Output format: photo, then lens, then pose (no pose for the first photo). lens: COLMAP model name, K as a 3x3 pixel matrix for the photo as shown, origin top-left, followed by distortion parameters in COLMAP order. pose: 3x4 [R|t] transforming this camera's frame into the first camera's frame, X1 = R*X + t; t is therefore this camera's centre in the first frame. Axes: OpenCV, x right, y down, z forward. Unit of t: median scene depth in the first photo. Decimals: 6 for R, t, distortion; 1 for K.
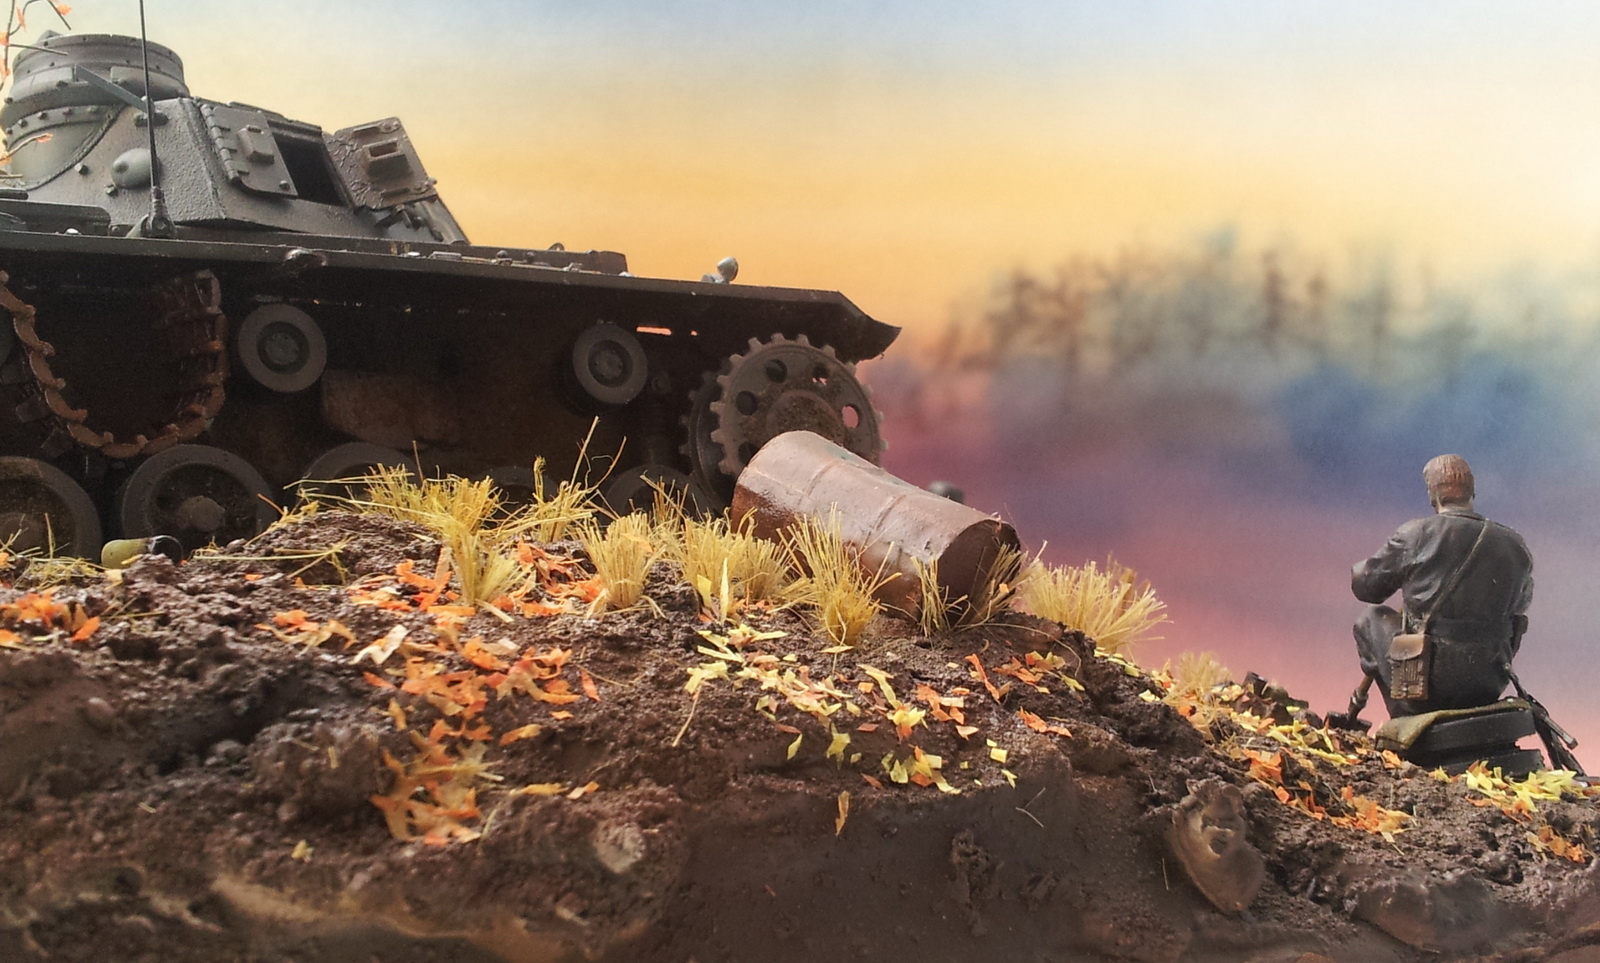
lens RADIAL K [[1991.0, 0, 815.3], [0, 1991.0, 515.9], [0, 0, 1]] dist [0.163938, -0.584154]
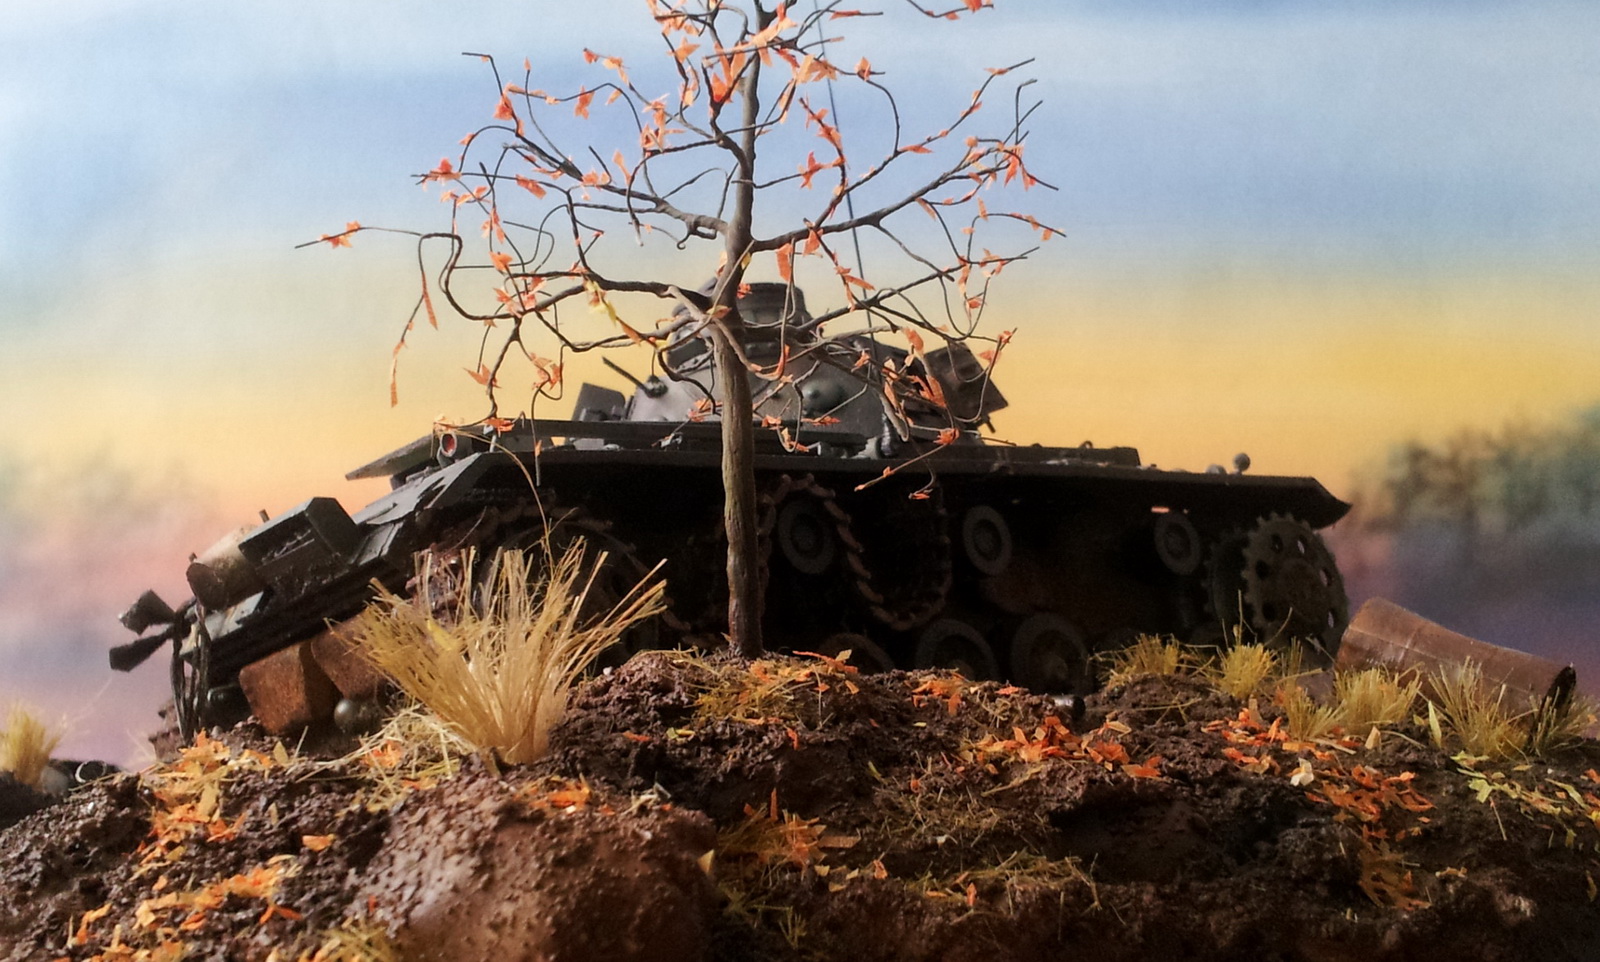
lens RADIAL K [[2152.9, 0, 805.3], [0, 2152.9, 523.1], [0, 0, 1]] dist [0.198939, -0.675200]
pose [[0.991517, -0.013060, 0.129320, -0.650909], [0.018793, 0.998889, -0.043209, -0.043230], [-0.128612, 0.045273, 0.990661, -0.403034]]
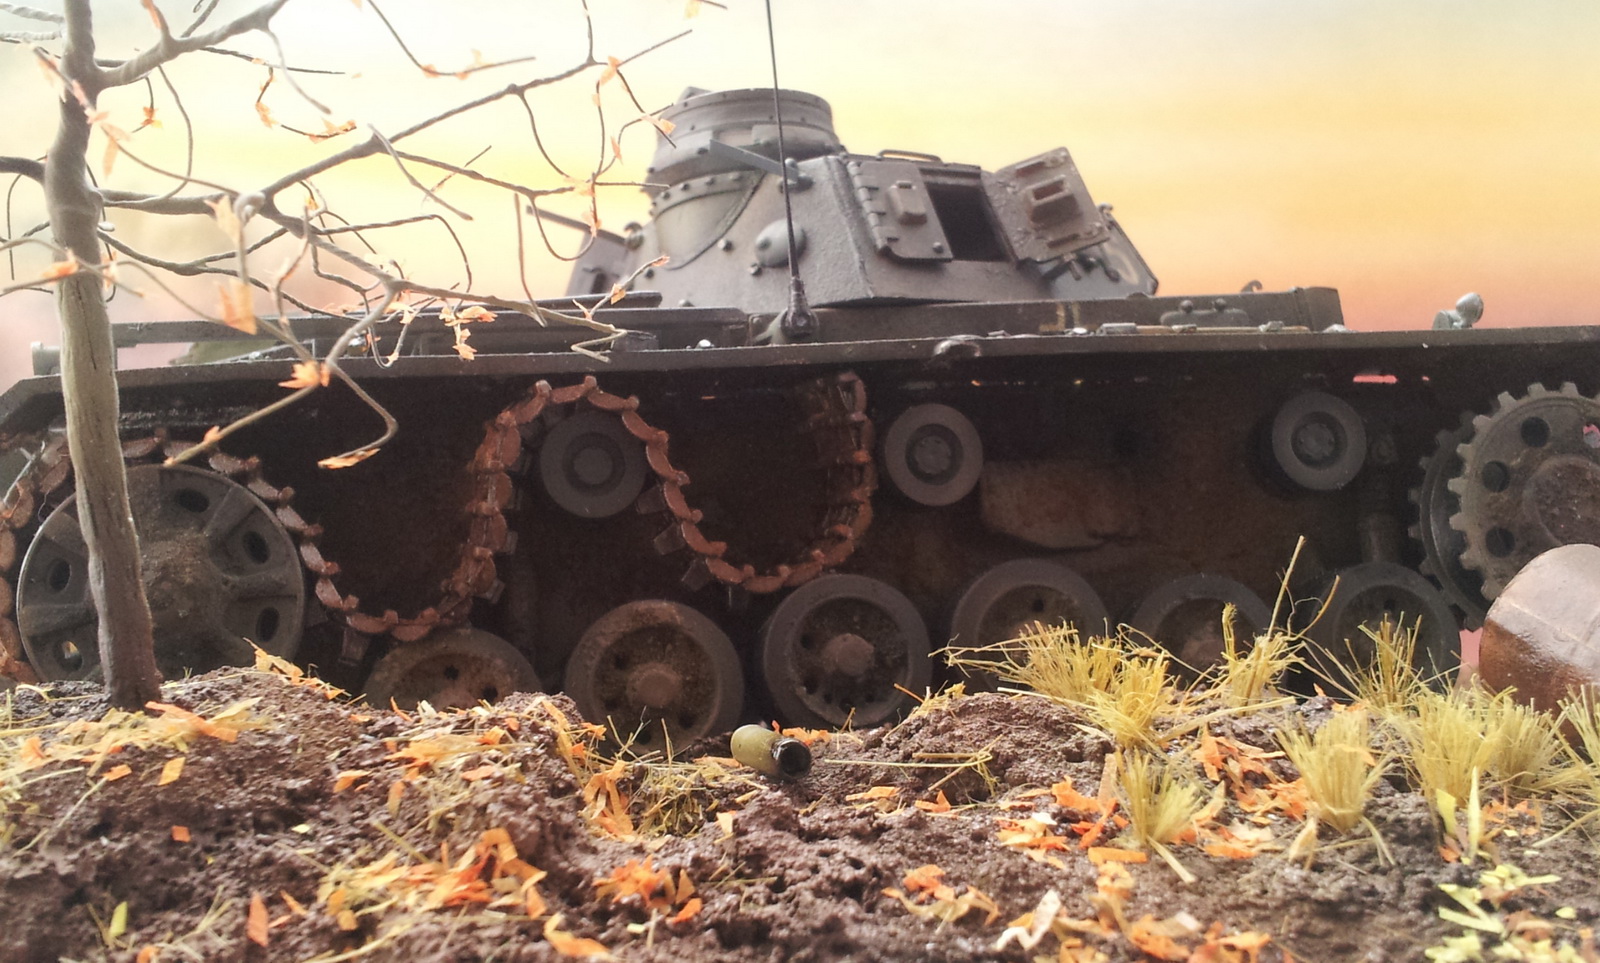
lens RADIAL K [[1991.0, 0, 815.3], [0, 1991.0, 515.9], [0, 0, 1]] dist [0.163938, -0.584154]
pose [[0.937943, -0.006193, -0.346734, -0.013807], [0.029390, 0.997663, 0.061683, -0.130968], [0.345542, -0.068045, 0.935933, 0.193119]]
